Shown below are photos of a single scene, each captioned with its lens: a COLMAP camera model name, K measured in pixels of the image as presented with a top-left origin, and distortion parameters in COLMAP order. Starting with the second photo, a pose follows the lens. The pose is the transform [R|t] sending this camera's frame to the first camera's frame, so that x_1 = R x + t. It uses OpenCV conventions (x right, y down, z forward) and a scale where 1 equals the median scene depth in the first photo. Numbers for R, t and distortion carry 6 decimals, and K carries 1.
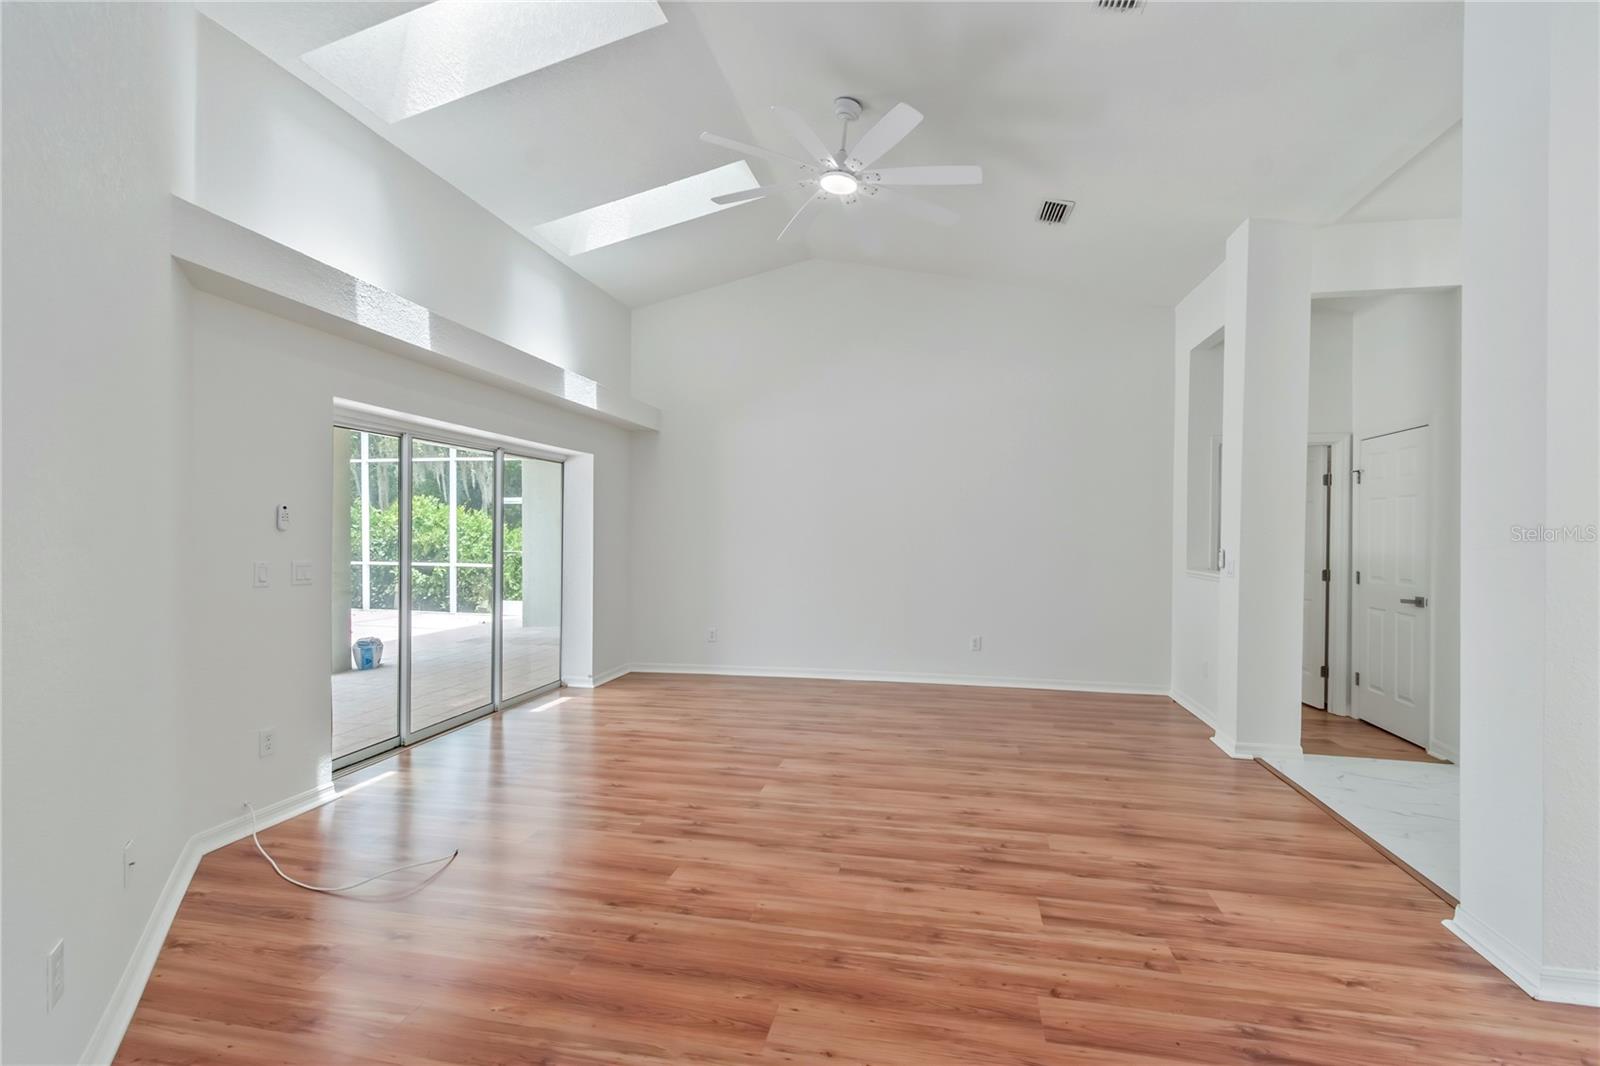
lens RADIAL K [[710.6, 0, 810.9], [0, 710.6, 532.3], [0, 0, 1]] dist [0.003575, -0.000236]
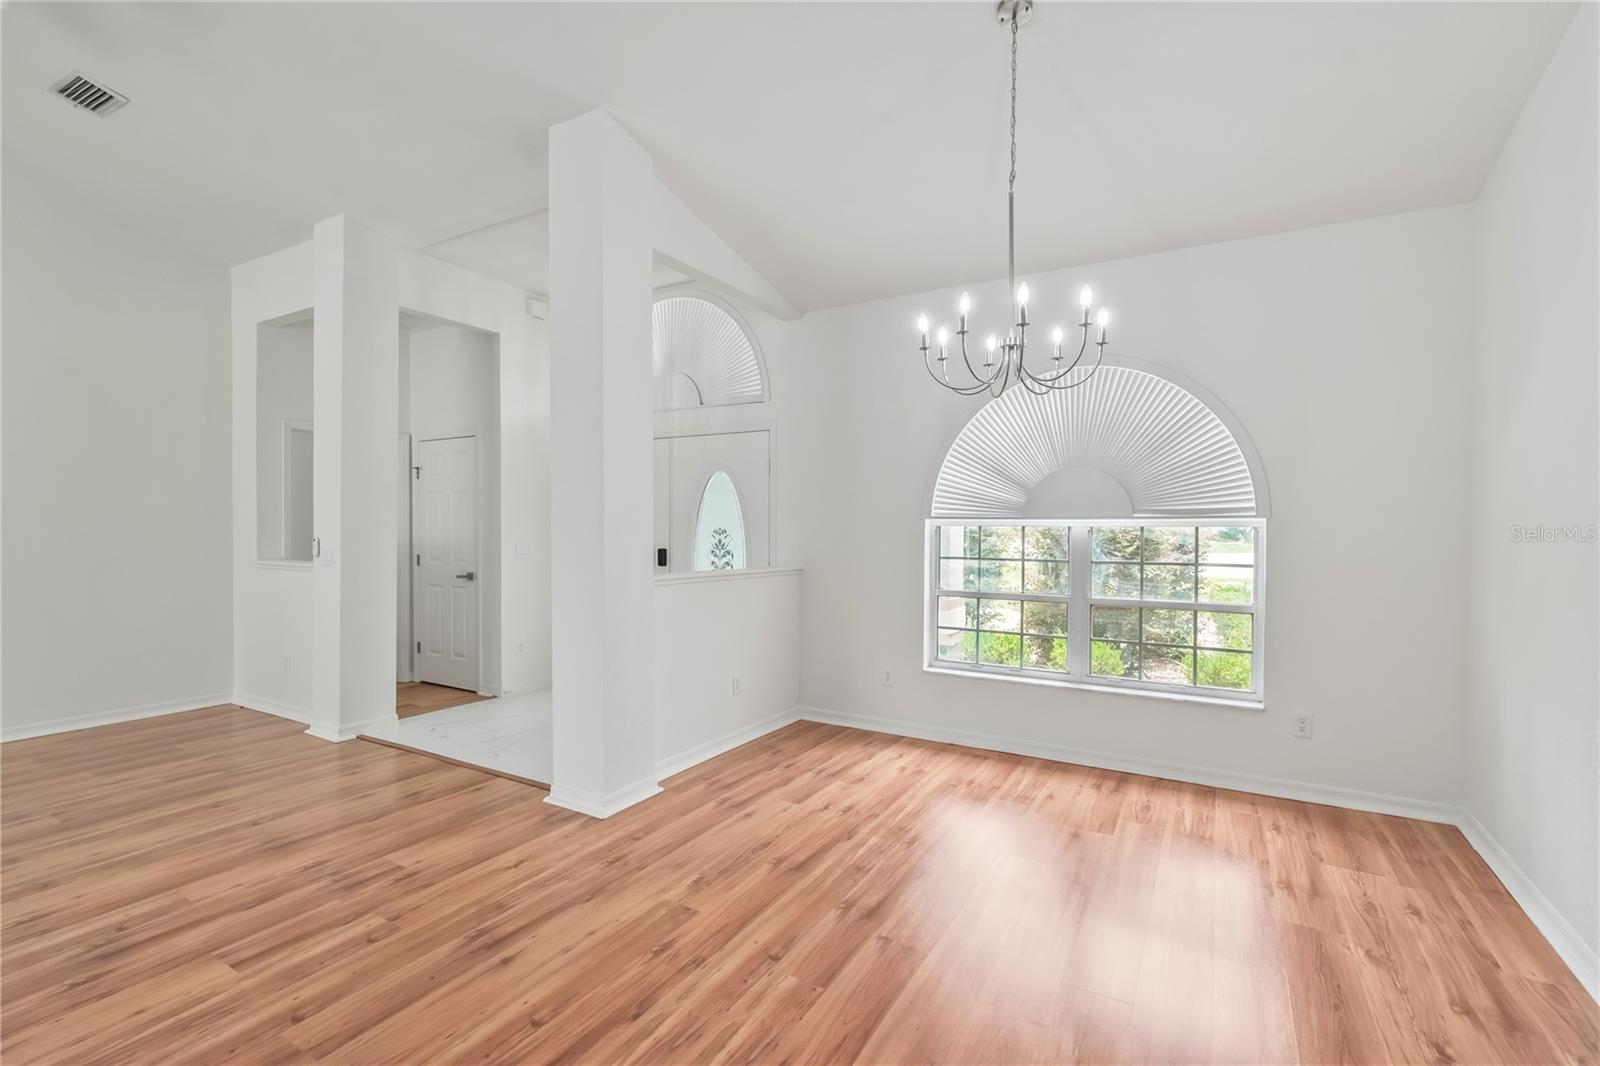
lens RADIAL K [[710.6, 0, 808.0], [0, 710.6, 527.4], [0, 0, 1]] dist [0.003575, -0.000236]
pose [[0.321050, -0.007325, 0.947034, -0.210287], [-0.001397, 0.999965, 0.008208, 0.000834], [-0.947061, -0.003958, 0.321028, 0.052216]]
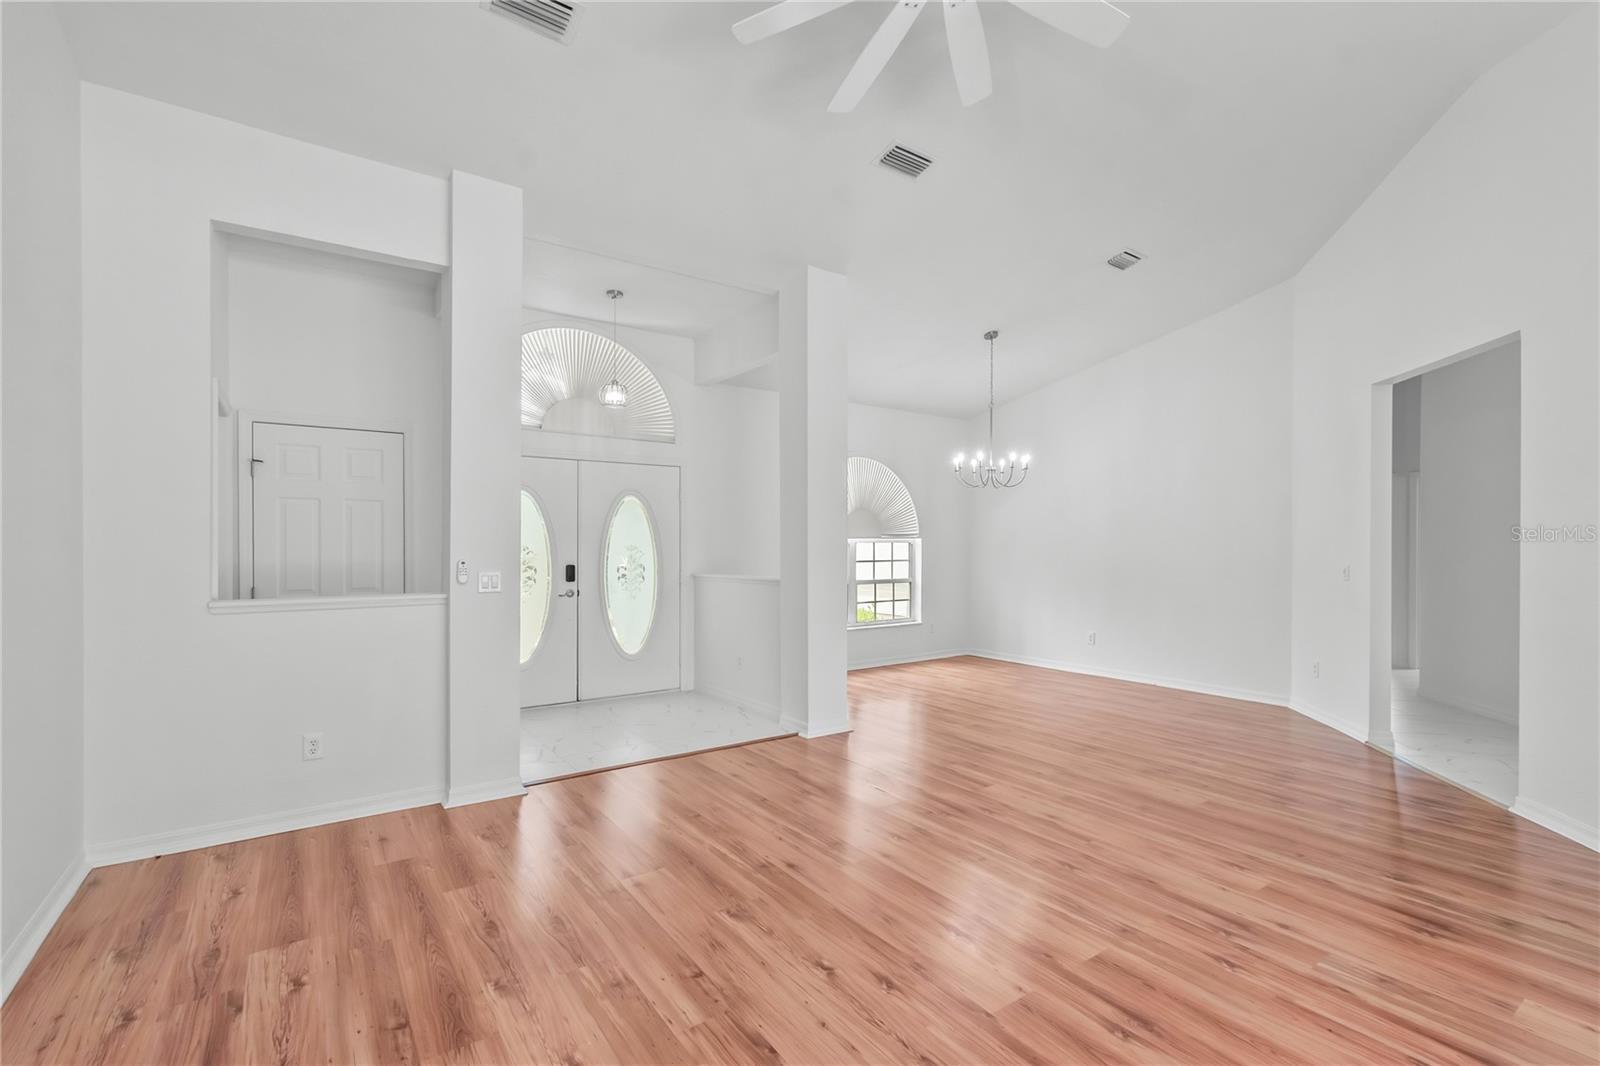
lens RADIAL K [[710.6, 0, 797.2], [0, 710.6, 544.1], [0, 0, 1]] dist [0.003575, -0.000236]
pose [[-0.717405, -0.011784, 0.696557, -0.369455], [-0.011352, 0.999922, 0.005225, -0.000368], [-0.696564, -0.004159, -0.717482, 1.936294]]
